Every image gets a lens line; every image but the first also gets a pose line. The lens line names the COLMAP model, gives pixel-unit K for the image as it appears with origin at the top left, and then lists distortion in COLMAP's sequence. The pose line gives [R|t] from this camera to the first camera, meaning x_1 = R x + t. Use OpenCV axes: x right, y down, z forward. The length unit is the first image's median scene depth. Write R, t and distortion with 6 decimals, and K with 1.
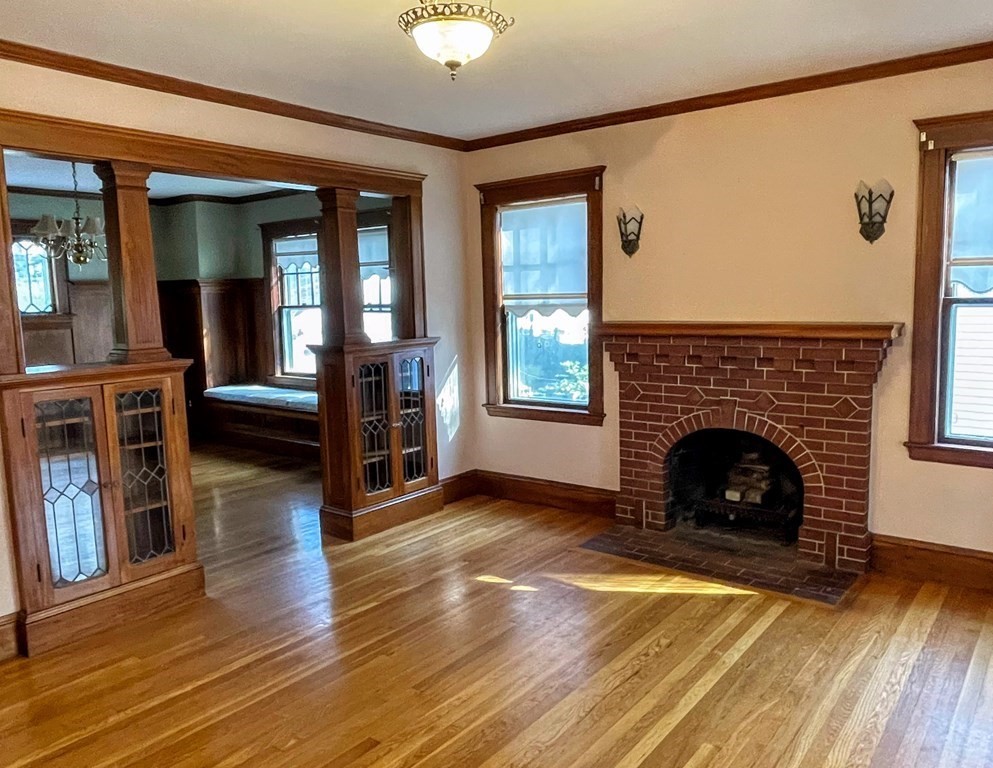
lens RADIAL K [[762.6, 0, 496.5], [0, 762.6, 384.0], [0, 0, 1]] dist [-0.003168, -0.000728]
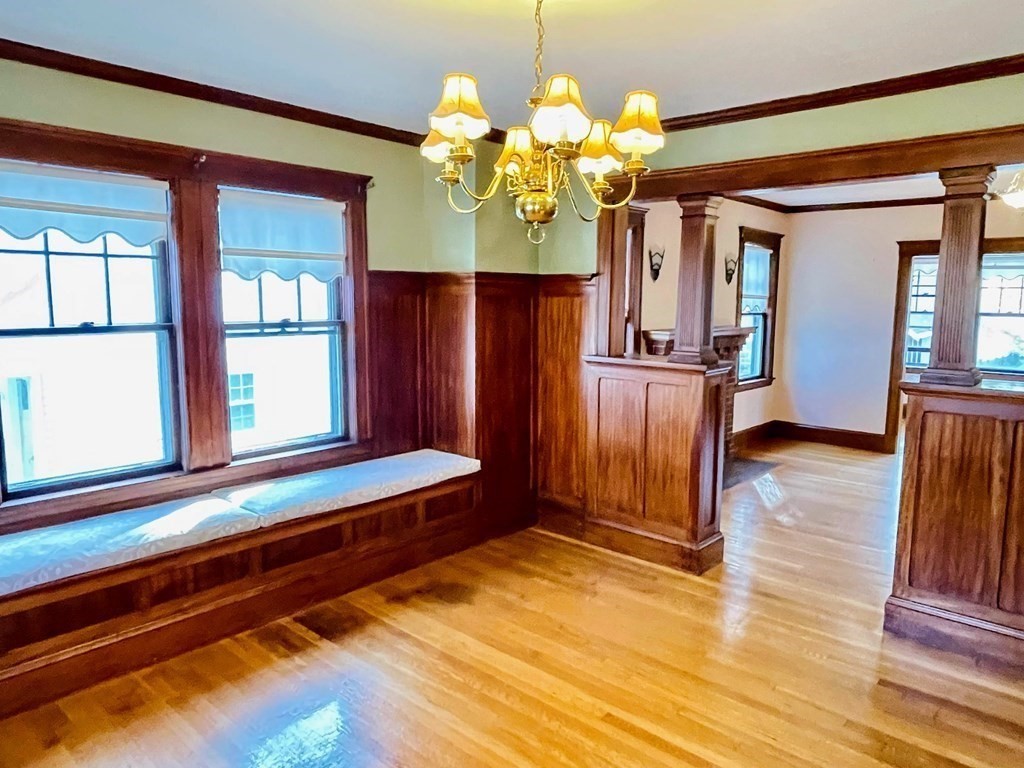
lens RADIAL K [[685.9, 0, 514.6], [0, 685.9, 380.2], [0, 0, 1]] dist [0.001681, -0.002751]
pose [[0.054668, -0.091271, 0.994324, -1.177267], [0.114272, 0.989843, 0.084577, -0.141871], [-0.991944, 0.109000, 0.064542, 1.332323]]
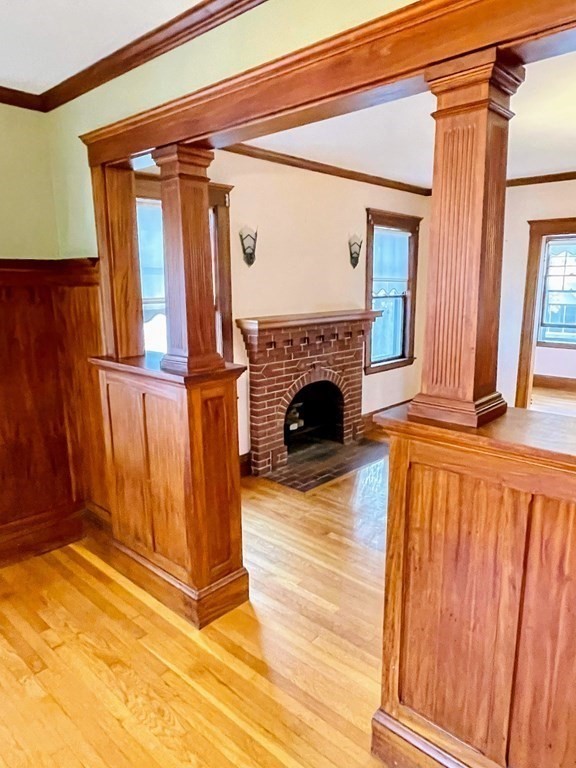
lens RADIAL K [[514.4, 0, 288.0], [0, 514.4, 384.0], [0, 0, 1]] dist [0.001681, -0.002751]
pose [[0.070918, -0.169428, 0.982988, -0.772858], [0.129945, 0.978640, 0.159303, -0.117320], [-0.988982, 0.116436, 0.091419, 0.992170]]
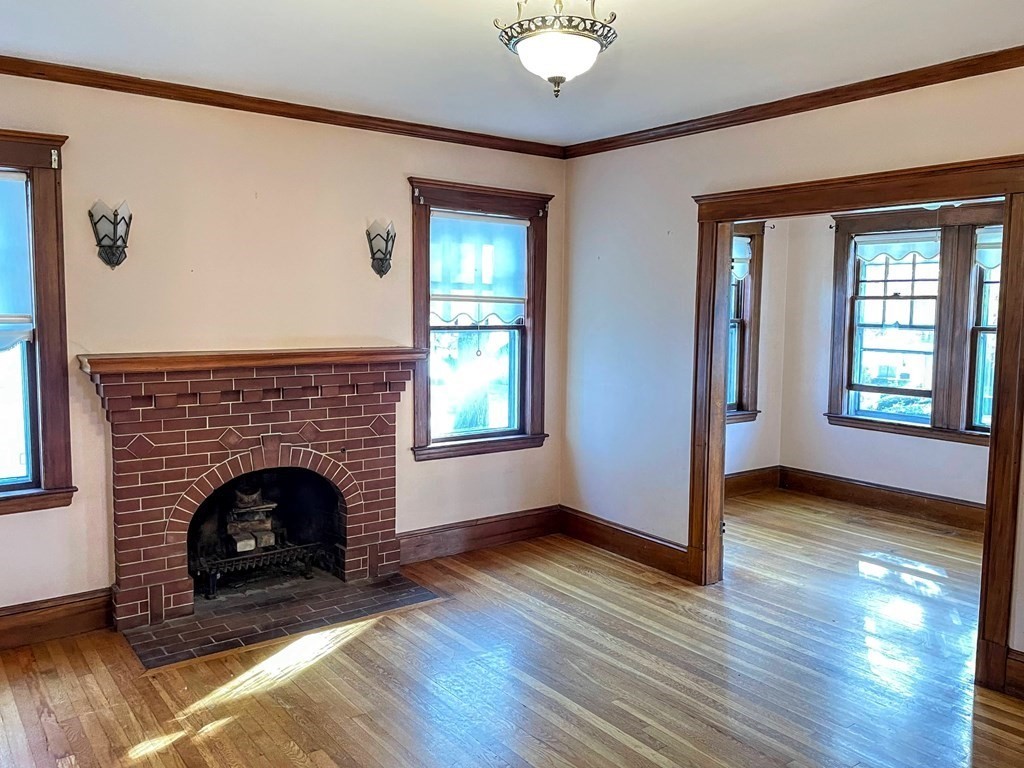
lens RADIAL K [[809.2, 0, 517.6], [0, 809.2, 378.7], [0, 0, 1]] dist [0.038552, -0.006564]
pose [[0.242285, -0.053127, 0.968749, -0.574151], [0.108302, 0.993740, 0.027411, -0.042937], [-0.964141, 0.098276, 0.246522, 0.482684]]
